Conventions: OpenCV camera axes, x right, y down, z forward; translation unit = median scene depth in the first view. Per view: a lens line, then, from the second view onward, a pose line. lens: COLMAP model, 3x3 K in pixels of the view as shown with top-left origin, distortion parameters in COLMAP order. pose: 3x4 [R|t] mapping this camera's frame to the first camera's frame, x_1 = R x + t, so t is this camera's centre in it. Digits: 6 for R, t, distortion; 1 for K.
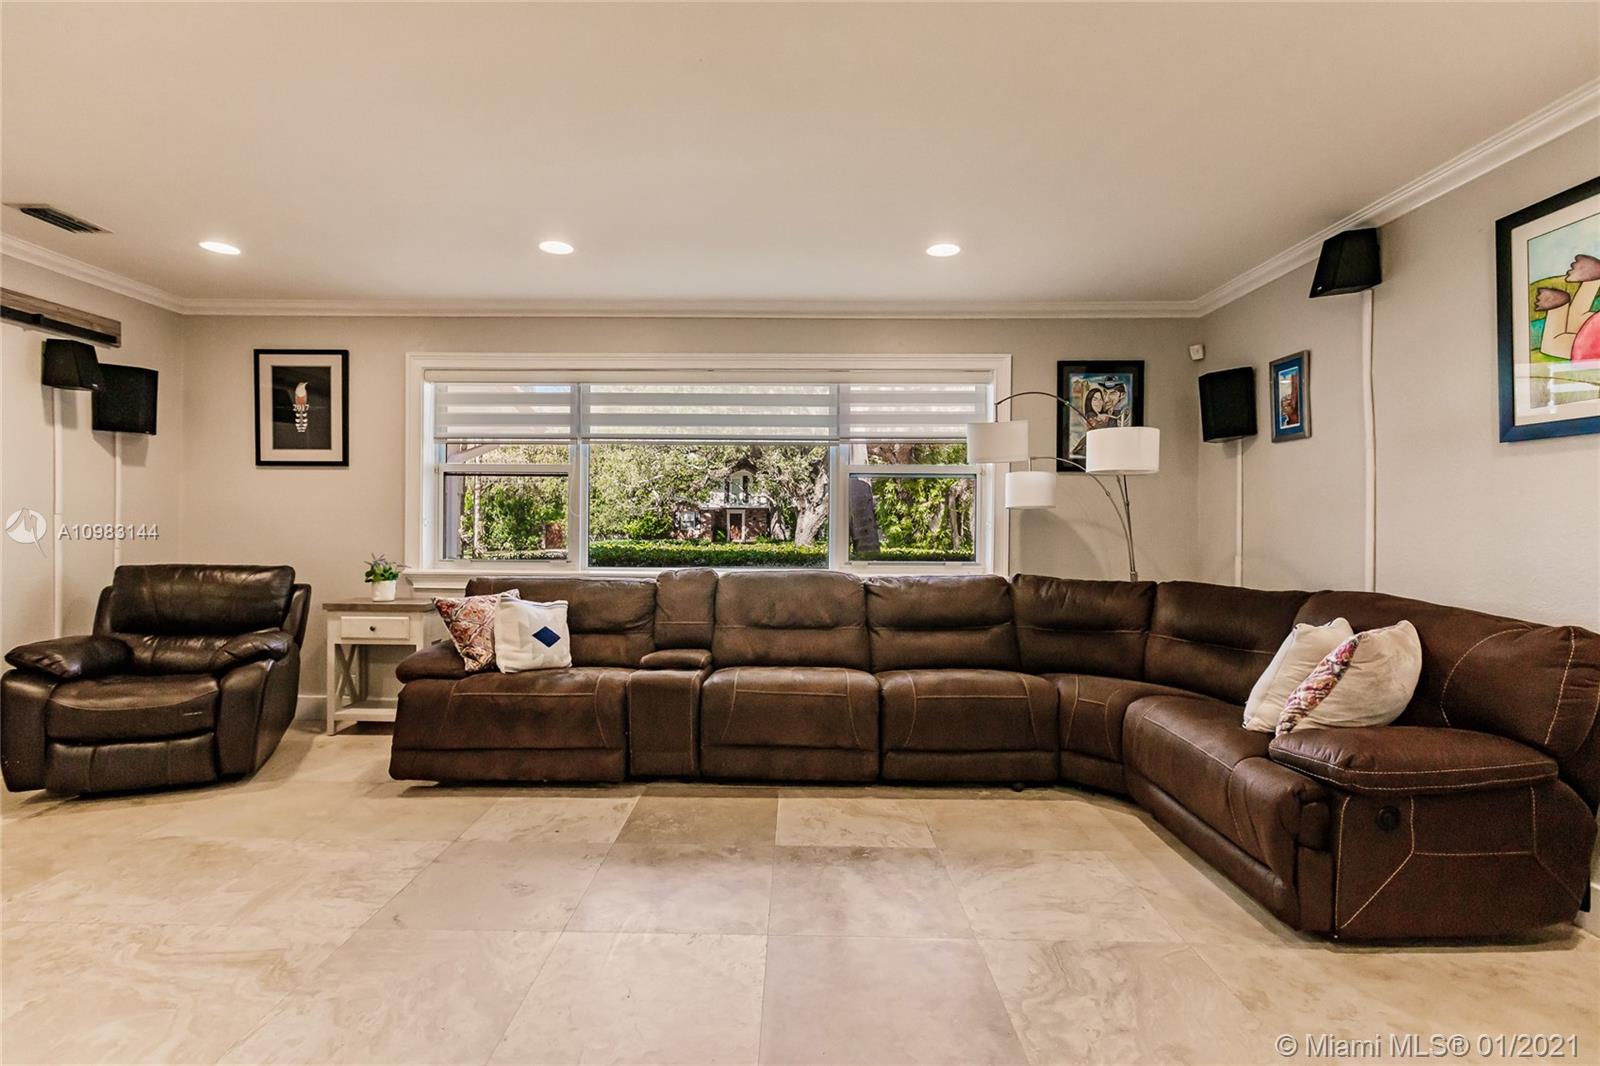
lens RADIAL K [[738.6, 0, 786.5], [0, 738.6, 526.0], [0, 0, 1]] dist [0.000294, 0.001719]
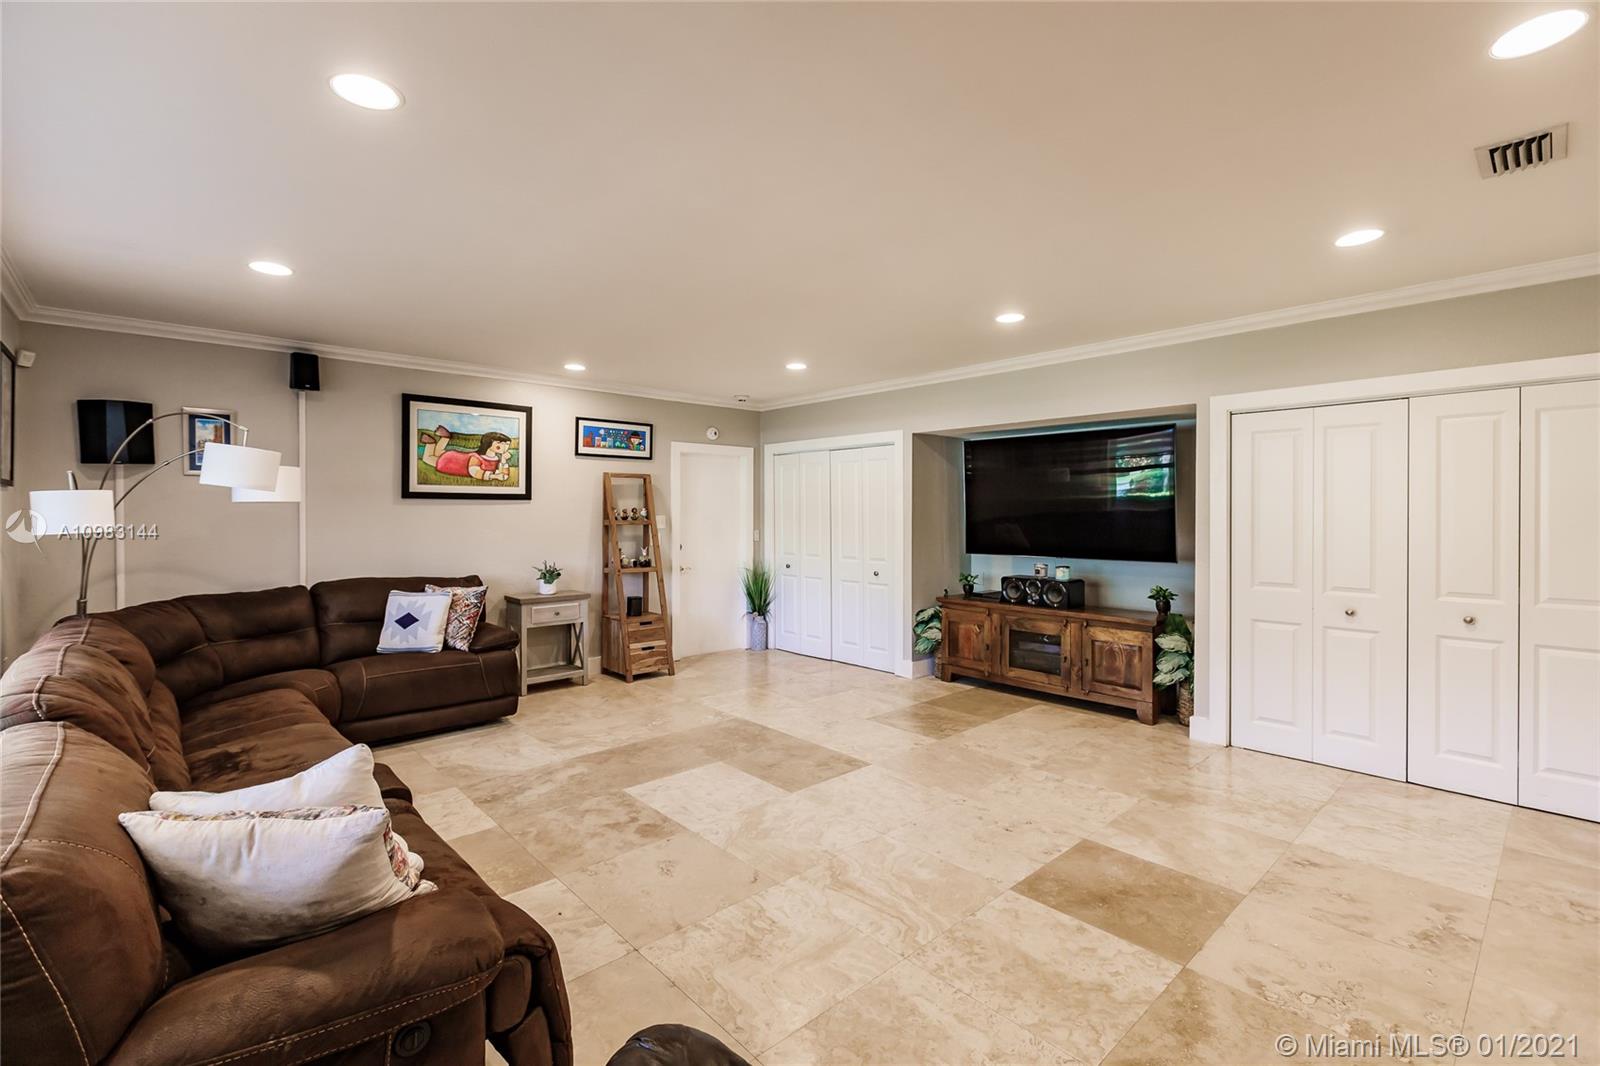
lens RADIAL K [[707.1, 0, 791.3], [0, 707.1, 522.1], [0, 0, 1]] dist [-0.001209, 0.001038]
pose [[-0.679778, -0.014538, 0.733274, -0.981102], [0.000825, 0.999788, 0.020586, -0.066164], [-0.733418, 0.014598, -0.679621, 1.200381]]
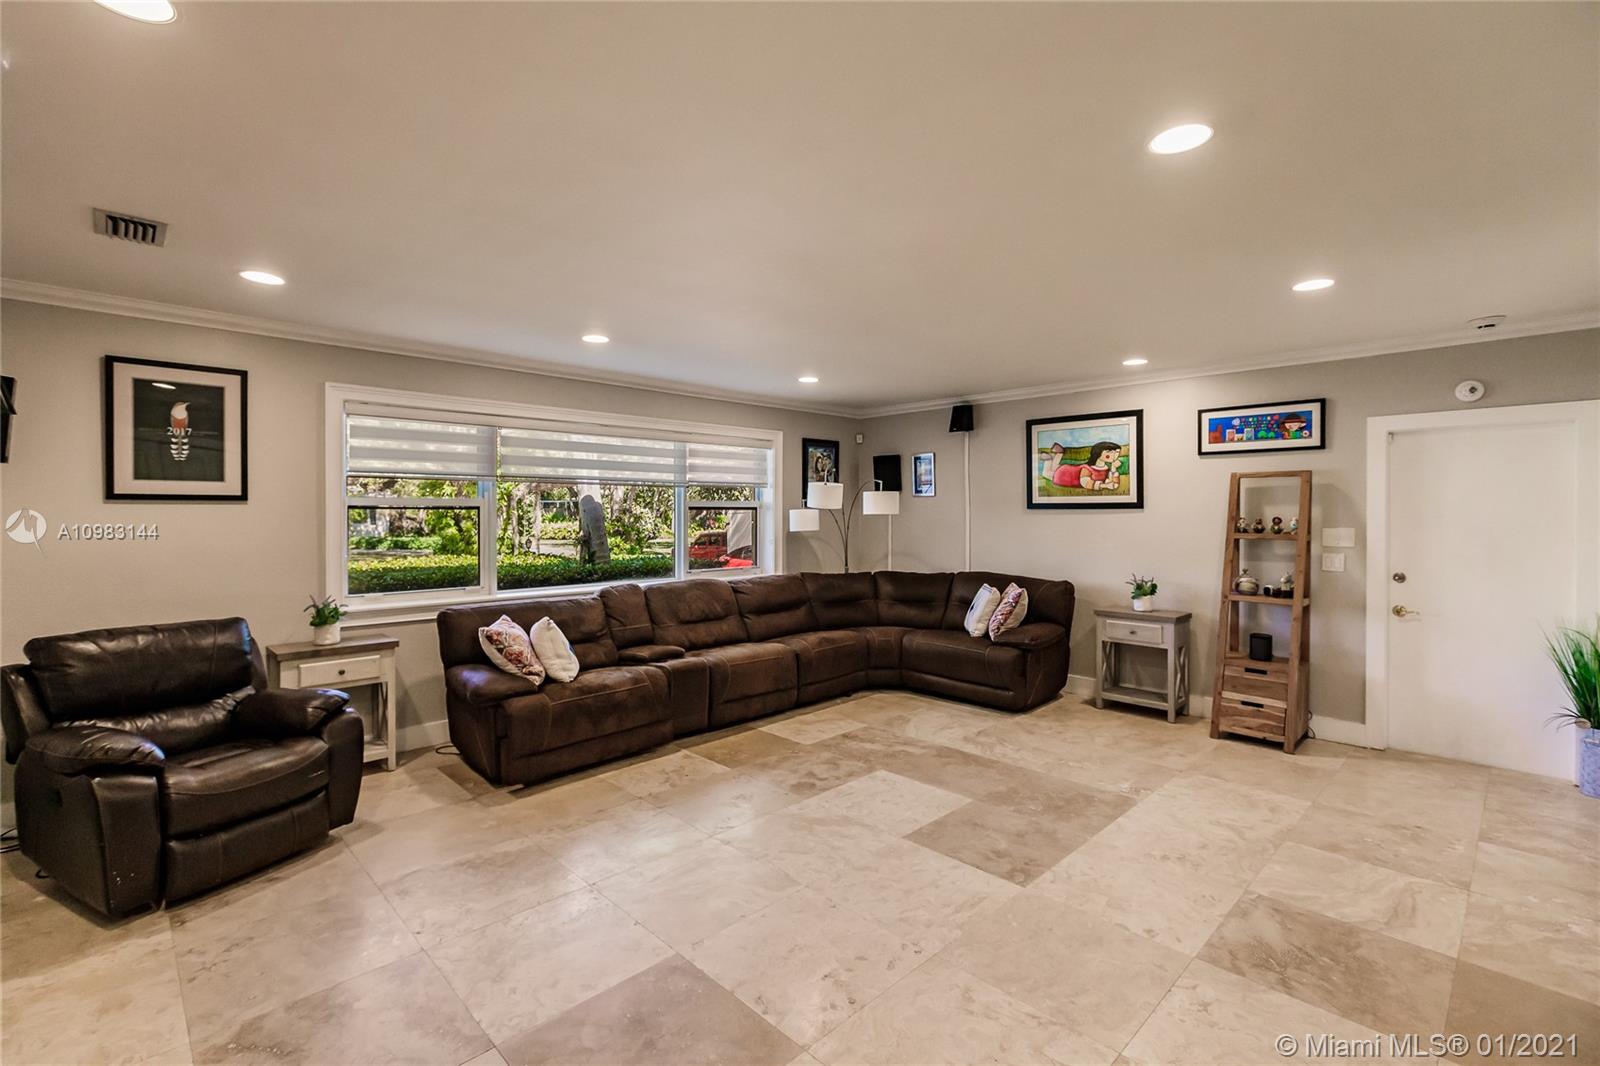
lens RADIAL K [[707.1, 0, 795.7], [0, 707.1, 520.8], [0, 0, 1]] dist [-0.001209, 0.001038]
pose [[0.704607, -0.013764, 0.709465, -0.988831], [0.008398, 0.999904, 0.011057, -0.081643], [-0.709549, -0.001833, 0.704654, -0.099312]]
